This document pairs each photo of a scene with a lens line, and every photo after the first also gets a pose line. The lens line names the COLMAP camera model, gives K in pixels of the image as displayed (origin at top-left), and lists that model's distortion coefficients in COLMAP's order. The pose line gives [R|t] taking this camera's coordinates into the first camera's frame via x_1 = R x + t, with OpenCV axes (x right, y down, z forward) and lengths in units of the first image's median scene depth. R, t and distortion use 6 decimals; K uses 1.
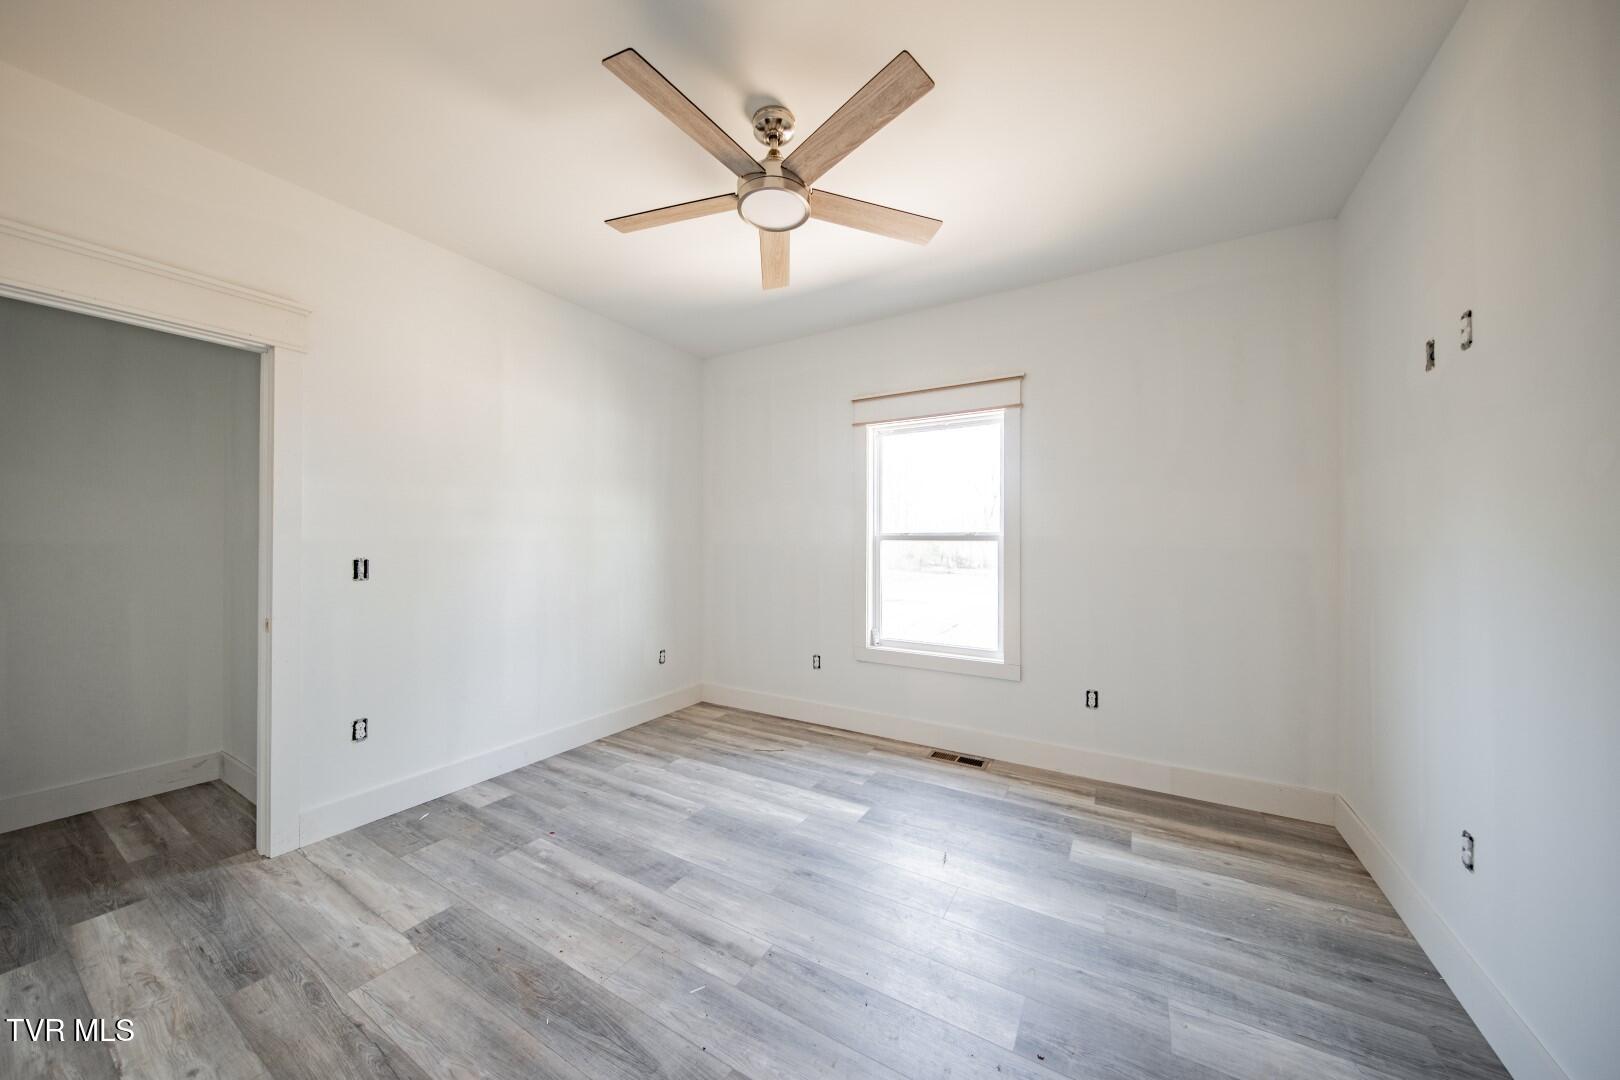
lens RADIAL K [[517.2, 0, 805.8], [0, 517.2, 541.4], [0, 0, 1]] dist [-0.000022, -0.000004]
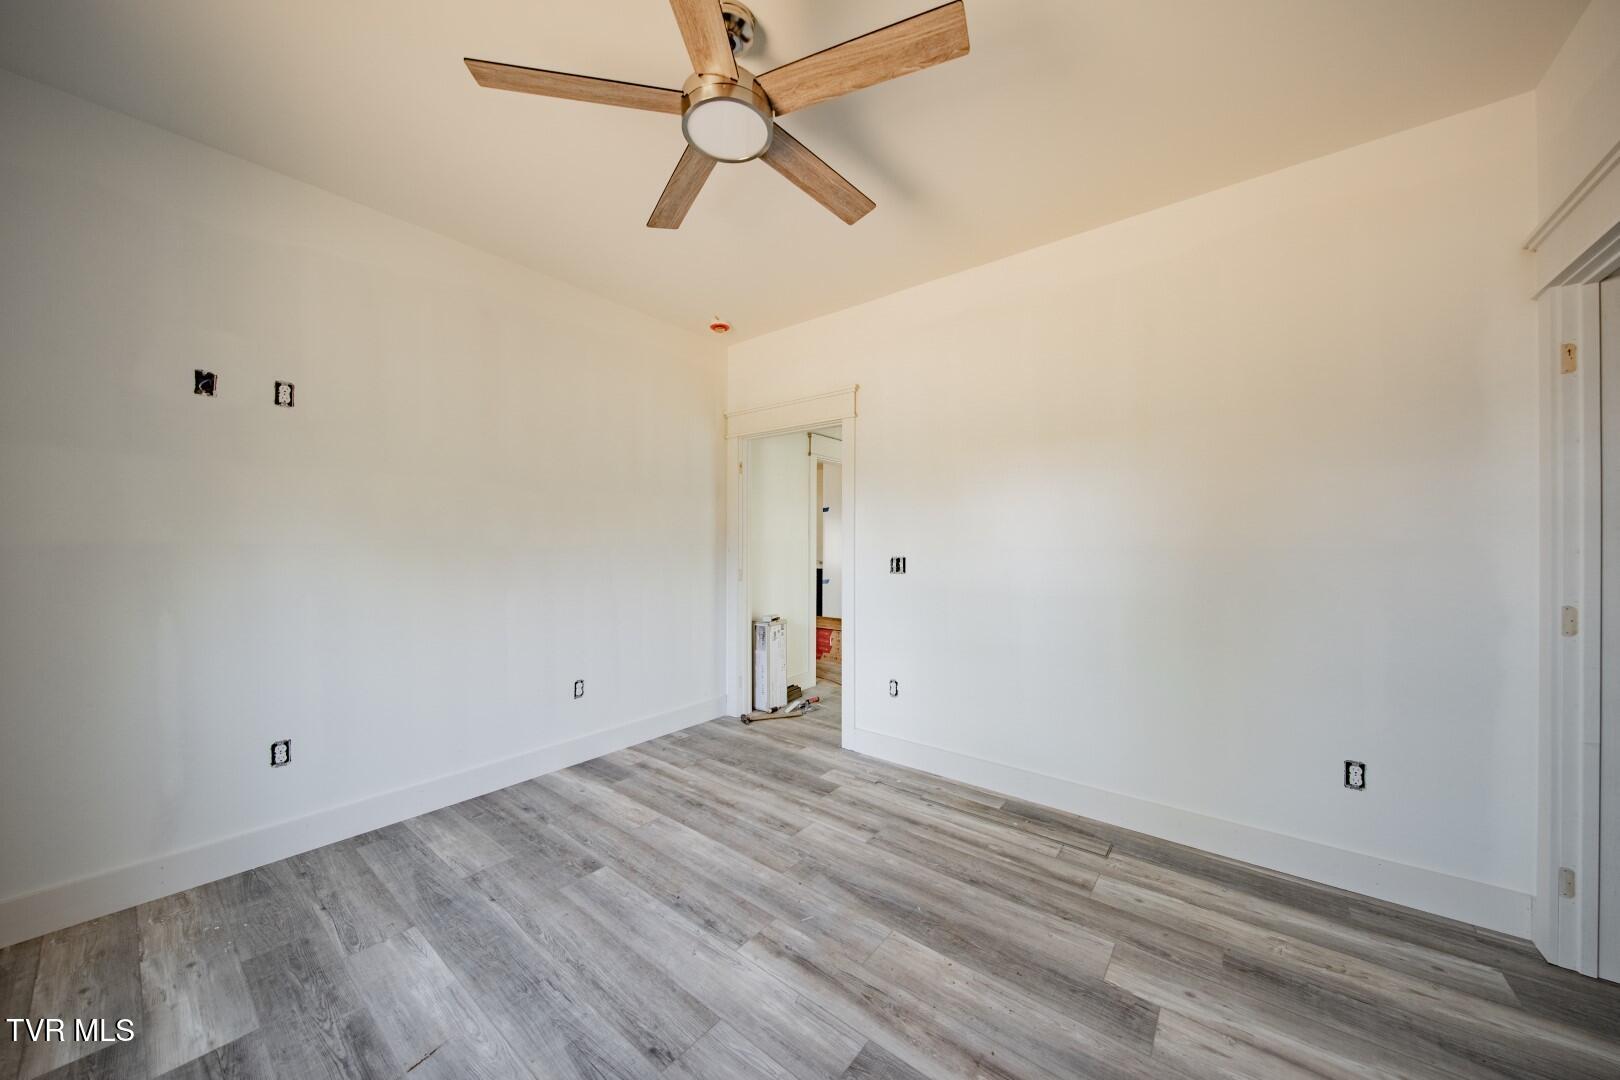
lens RADIAL K [[517.2, 0, 813.8], [0, 517.2, 541.7], [0, 0, 1]] dist [-0.000022, -0.000004]
pose [[-0.992235, -0.001252, 0.124373, -0.341569], [-0.001573, 0.999996, -0.002485, 0.001483], [-0.124370, -0.002661, -0.992232, 2.012732]]
